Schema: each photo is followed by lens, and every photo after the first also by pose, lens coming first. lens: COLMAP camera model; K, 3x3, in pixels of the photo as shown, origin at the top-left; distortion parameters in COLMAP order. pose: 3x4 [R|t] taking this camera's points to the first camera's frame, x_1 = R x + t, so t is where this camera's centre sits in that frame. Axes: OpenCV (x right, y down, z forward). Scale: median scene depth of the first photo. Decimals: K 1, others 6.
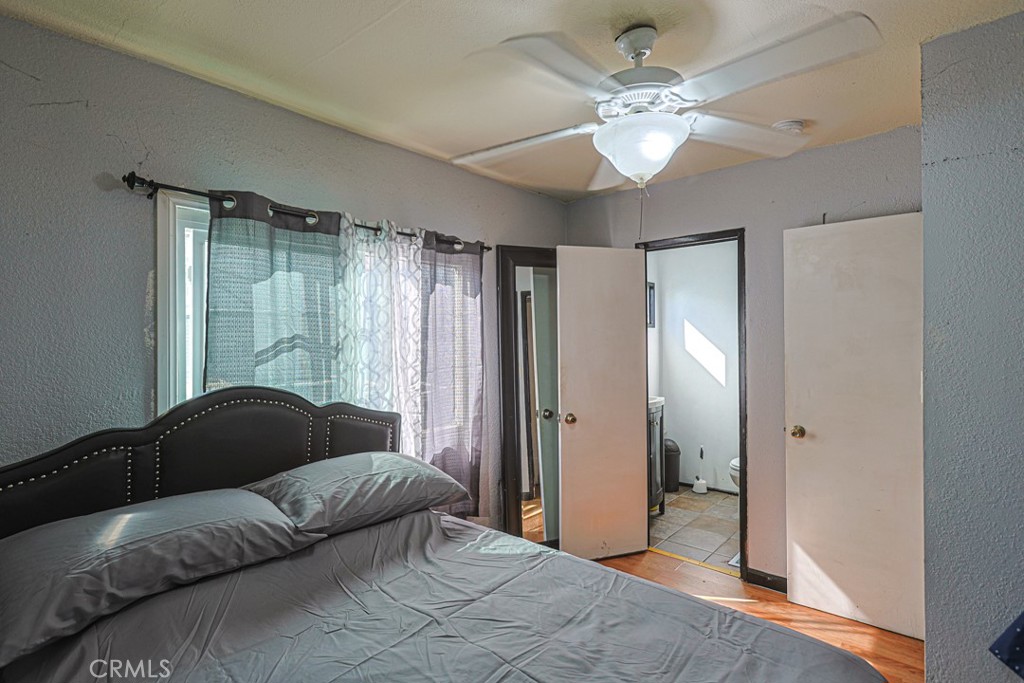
lens RADIAL K [[492.8, 0, 515.2], [0, 492.8, 350.6], [0, 0, 1]] dist [-0.002017, -0.000404]
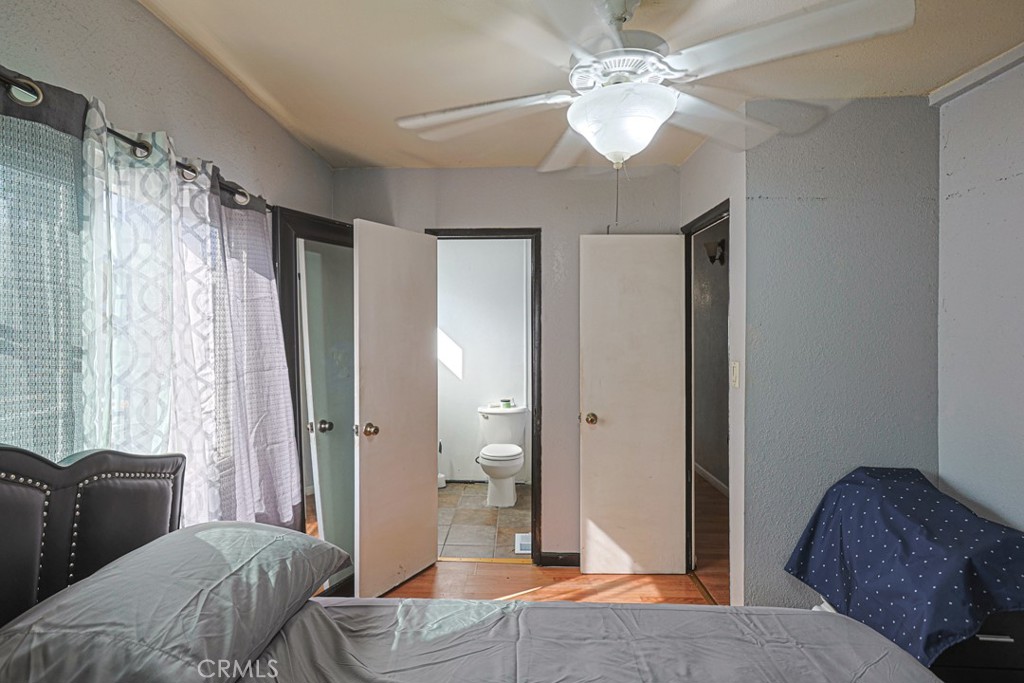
lens RADIAL K [[497.3, 0, 506.6], [0, 497.3, 338.3], [0, 0, 1]] dist [-0.002703, 0.000068]
pose [[0.781932, -0.000099, 0.623363, -0.289946], [0.005870, 0.999957, -0.007205, -0.009442], [-0.623336, 0.009293, 0.781899, 0.253549]]
